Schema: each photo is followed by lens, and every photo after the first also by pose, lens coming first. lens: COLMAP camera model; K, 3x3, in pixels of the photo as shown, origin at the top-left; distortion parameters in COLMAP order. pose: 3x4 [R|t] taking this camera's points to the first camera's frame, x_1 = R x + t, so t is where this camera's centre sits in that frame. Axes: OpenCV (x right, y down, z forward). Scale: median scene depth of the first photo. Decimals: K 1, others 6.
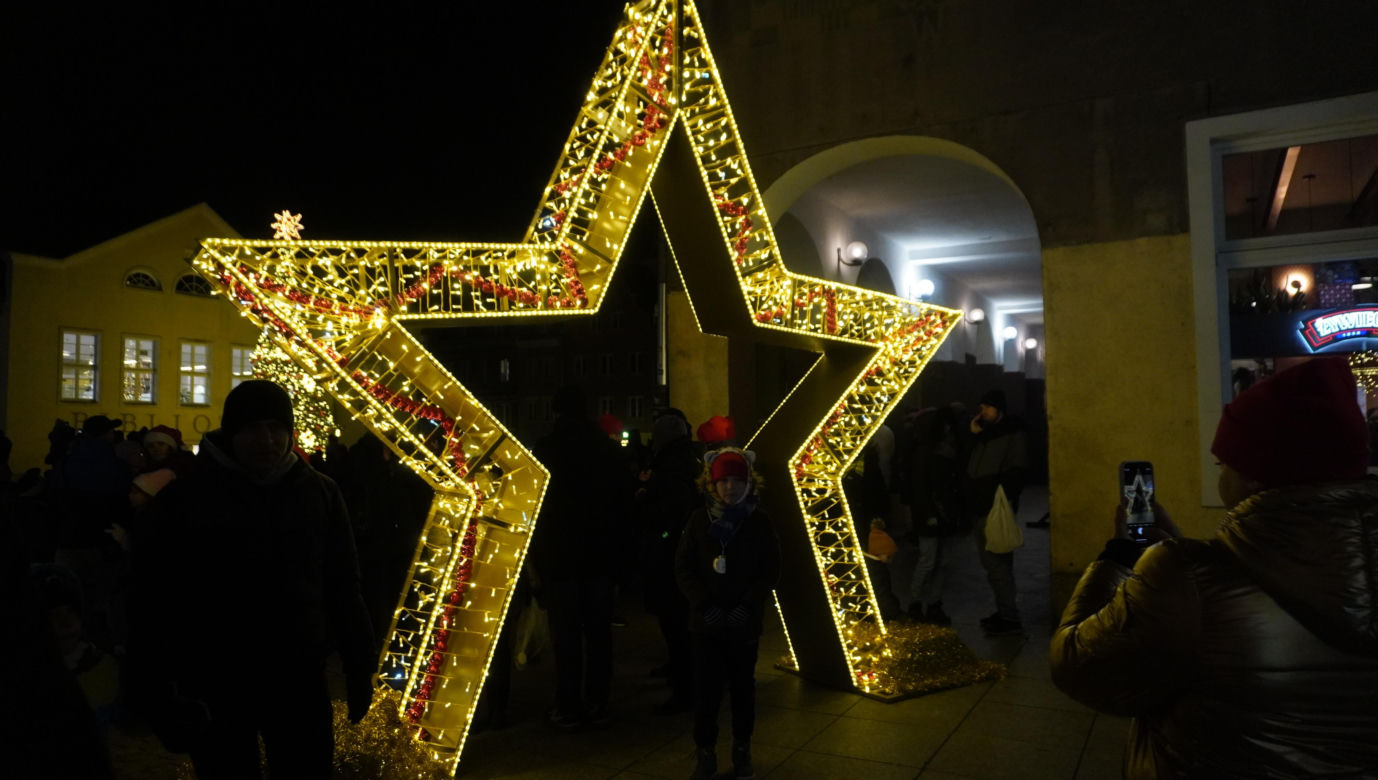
lens RADIAL K [[925.3, 0, 681.8], [0, 925.3, 390.6], [0, 0, 1]] dist [-0.032694, -0.001042]
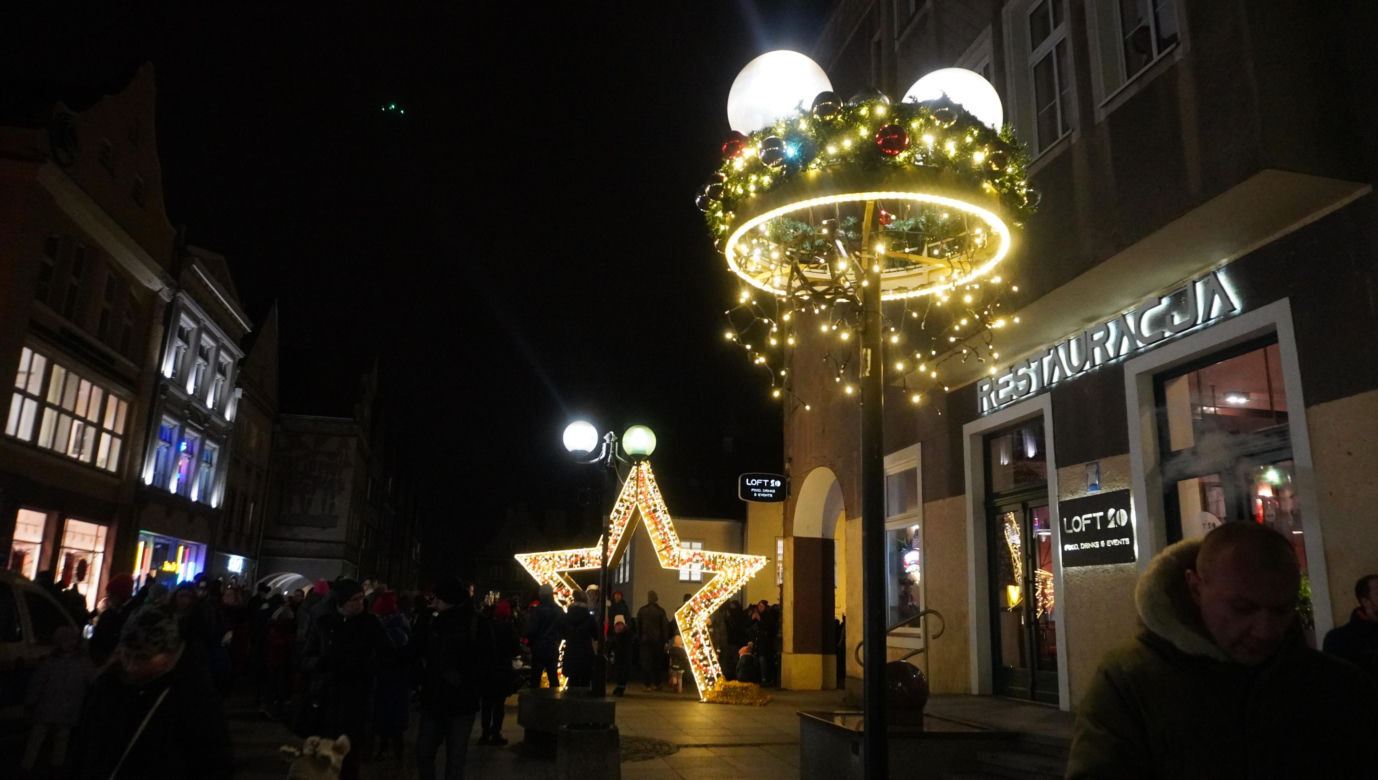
lens RADIAL K [[950.7, 0, 672.4], [0, 950.7, 386.2], [0, 0, 1]] dist [-0.025469, 0.000971]
pose [[0.651116, -0.149302, -0.744148, 2.550484], [0.002292, 0.980843, -0.194786, -0.047141], [0.758975, 0.125123, 0.638985, -1.068202]]
